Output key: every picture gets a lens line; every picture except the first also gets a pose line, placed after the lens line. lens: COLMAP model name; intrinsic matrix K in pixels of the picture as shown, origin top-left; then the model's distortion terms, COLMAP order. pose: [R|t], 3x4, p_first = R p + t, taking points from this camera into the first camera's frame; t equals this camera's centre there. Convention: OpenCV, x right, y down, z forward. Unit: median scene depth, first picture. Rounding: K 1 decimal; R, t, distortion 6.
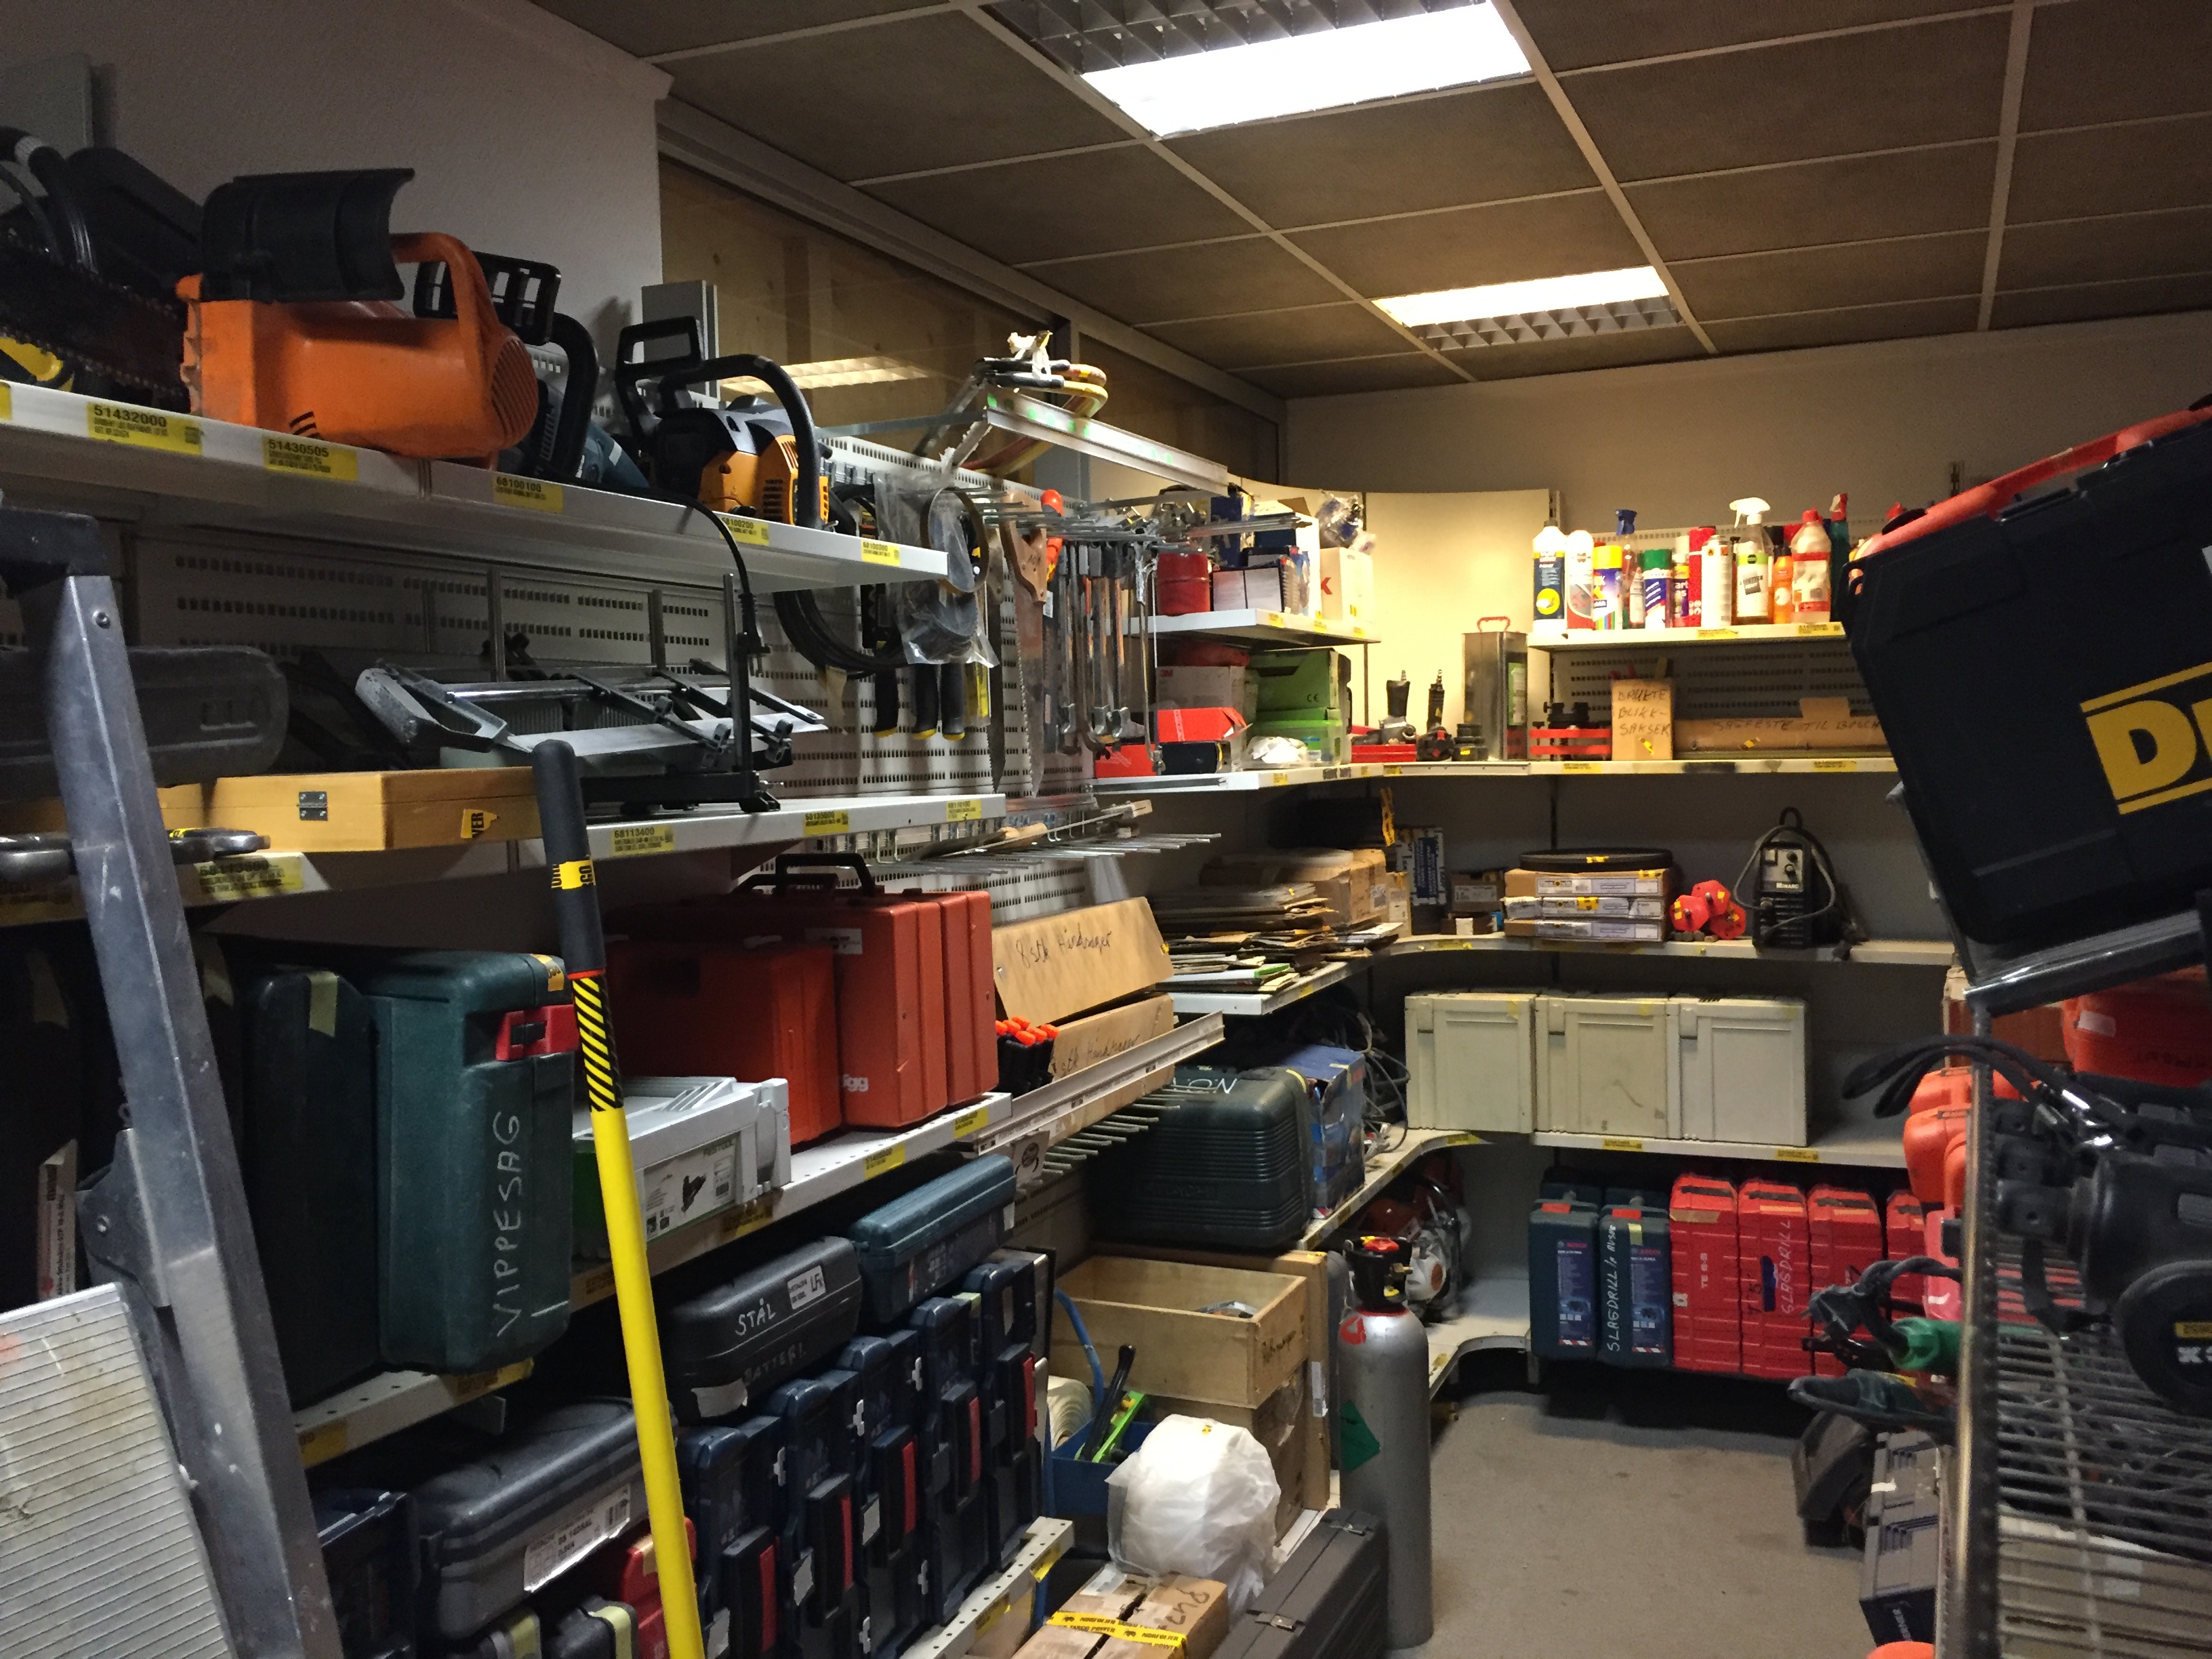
lens RADIAL K [[1901.1, 0, 1118.2], [0, 1901.1, 831.6], [0, 0, 1]] dist [0.078126, -0.103933]
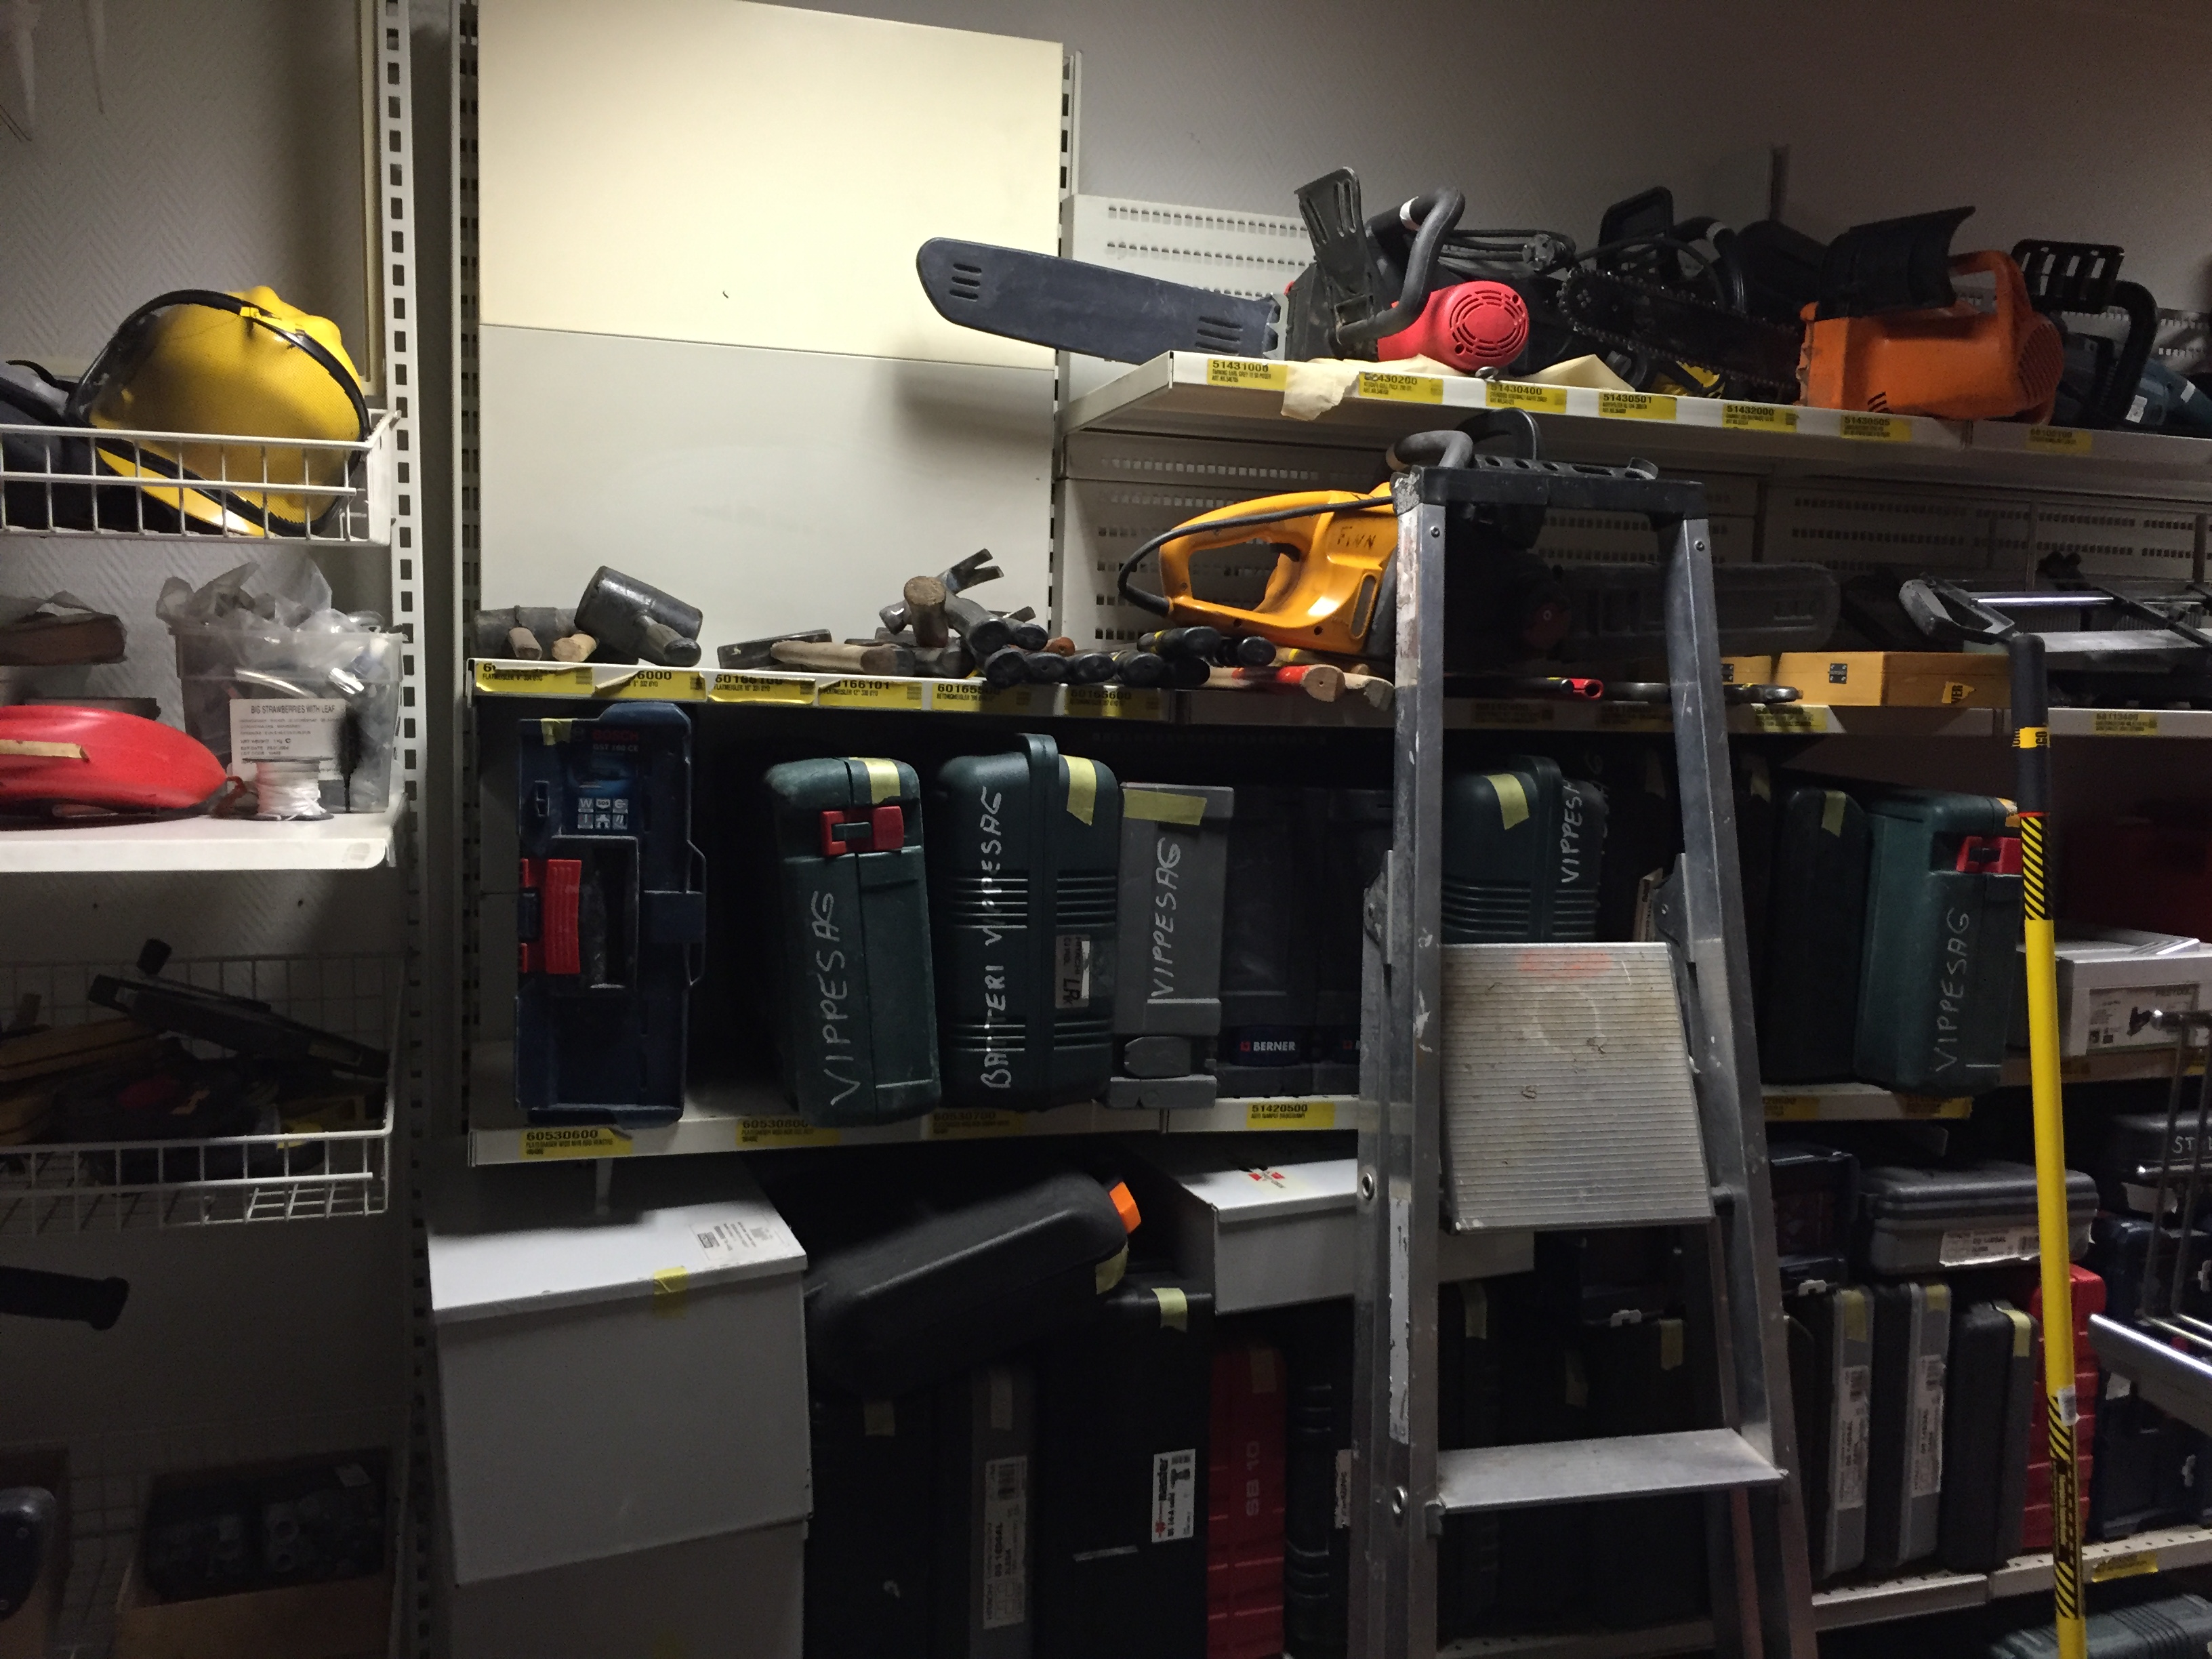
lens RADIAL K [[1901.1, 0, 1098.0], [0, 1901.1, 828.5], [0, 0, 1]] dist [0.078126, -0.103933]
pose [[0.660841, 0.106322, -0.742957, 0.278351], [-0.077835, 0.994286, 0.073057, 0.037744], [0.746479, 0.009550, 0.665340, -0.351056]]
